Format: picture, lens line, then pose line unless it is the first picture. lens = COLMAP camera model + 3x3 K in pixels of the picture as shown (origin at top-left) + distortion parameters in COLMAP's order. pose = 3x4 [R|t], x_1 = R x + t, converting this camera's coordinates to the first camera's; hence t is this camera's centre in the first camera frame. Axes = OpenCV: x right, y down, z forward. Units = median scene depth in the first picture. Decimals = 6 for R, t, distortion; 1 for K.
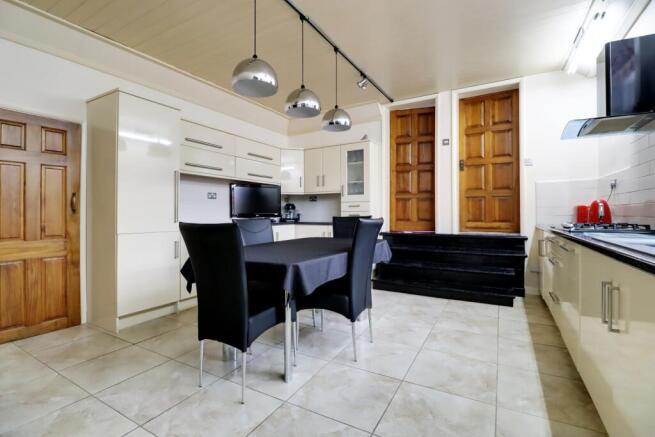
lens RADIAL K [[304.3, 0, 324.2], [0, 304.3, 212.6], [0, 0, 1]] dist [-0.005703, -0.001144]
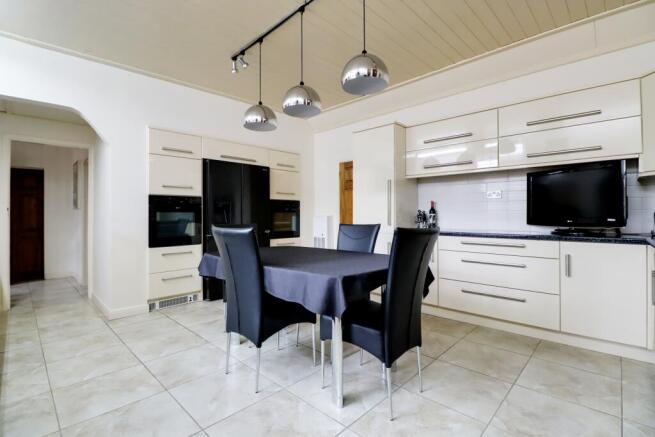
lens RADIAL K [[304.3, 0, 323.4], [0, 304.3, 217.8], [0, 0, 1]] dist [-0.005703, -0.001144]
pose [[-0.238593, 0.012277, -0.971042, 1.088954], [0.002105, 0.999924, 0.012125, -0.020136], [0.971117, 0.000849, -0.238601, 1.728332]]
